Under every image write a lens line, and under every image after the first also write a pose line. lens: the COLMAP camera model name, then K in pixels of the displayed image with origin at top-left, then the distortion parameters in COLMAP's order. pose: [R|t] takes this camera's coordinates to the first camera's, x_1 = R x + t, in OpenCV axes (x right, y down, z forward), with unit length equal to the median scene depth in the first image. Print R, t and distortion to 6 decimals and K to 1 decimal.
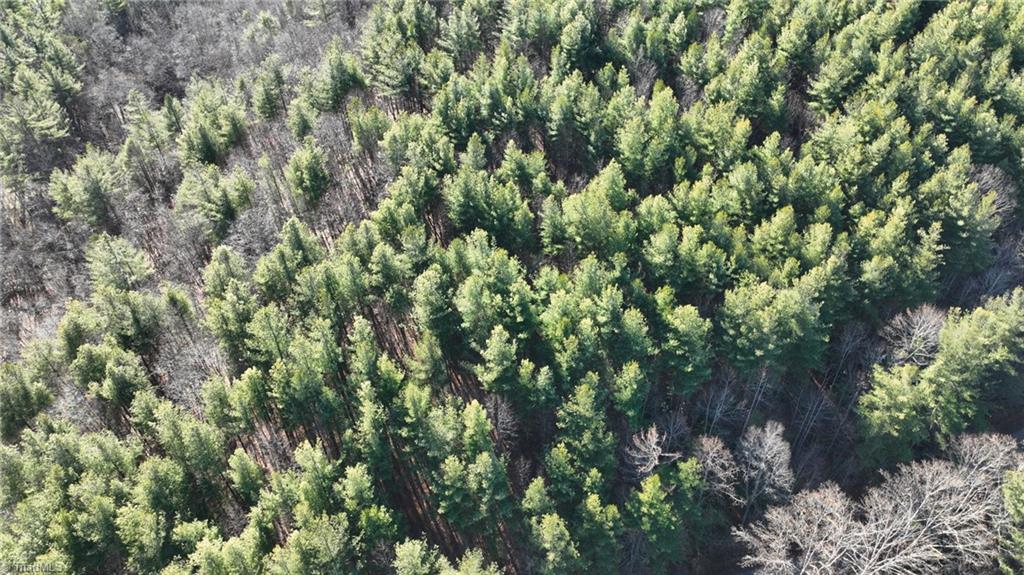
lens RADIAL K [[721.7, 0, 514.2], [0, 721.7, 288.8], [0, 0, 1]] dist [-0.001210, 0.018969]
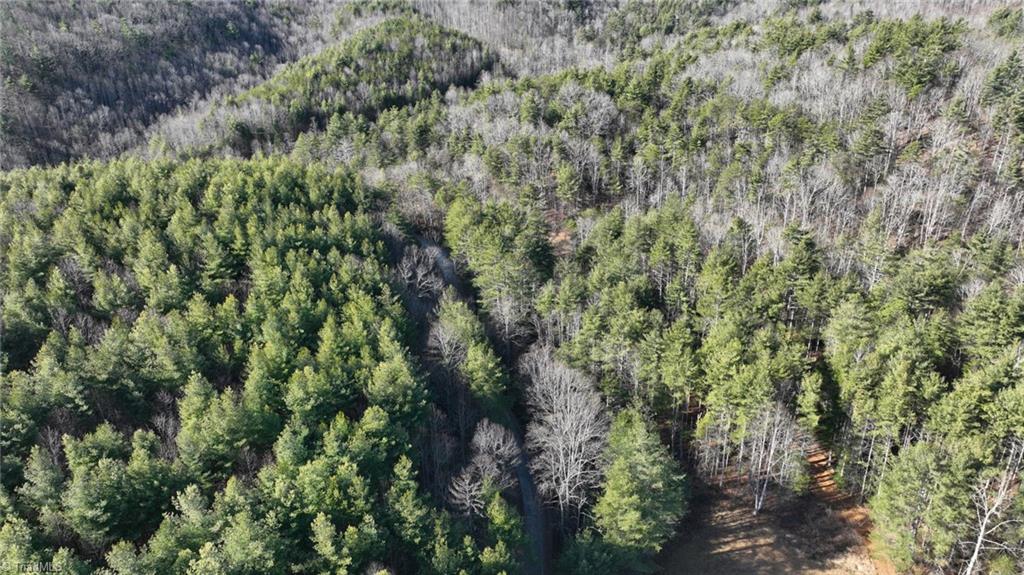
lens RADIAL K [[721.7, 0, 511.0], [0, 721.7, 287.9], [0, 0, 1]] dist [-0.001210, 0.018969]
pose [[0.286472, -0.408517, 0.866630, -0.526232], [0.673753, 0.728995, 0.120922, -0.088738], [-0.681168, 0.549254, 0.484077, 0.171434]]
